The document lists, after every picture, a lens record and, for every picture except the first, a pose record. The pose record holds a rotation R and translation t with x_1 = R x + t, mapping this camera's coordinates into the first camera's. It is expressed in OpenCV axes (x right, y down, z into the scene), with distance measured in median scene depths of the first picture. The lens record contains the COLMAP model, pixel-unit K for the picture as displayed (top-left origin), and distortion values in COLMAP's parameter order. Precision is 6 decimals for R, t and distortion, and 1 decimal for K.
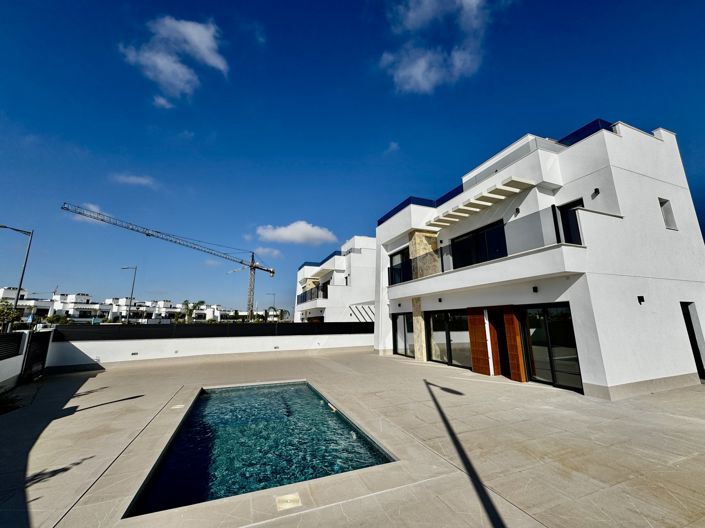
lens RADIAL K [[282.4, 0, 353.8], [0, 282.4, 261.8], [0, 0, 1]] dist [-0.001028, -0.000292]
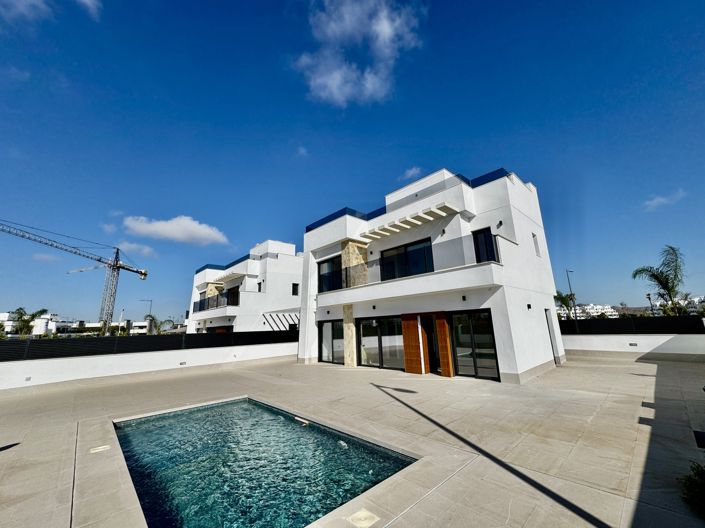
lens RADIAL K [[282.4, 0, 353.8], [0, 282.4, 261.8], [0, 0, 1]] dist [-0.001028, -0.000292]
pose [[0.929026, 0.060205, 0.365083, -0.151375], [-0.050136, 0.998057, -0.037006, 0.006579], [-0.366602, 0.016075, 0.930239, 0.028189]]
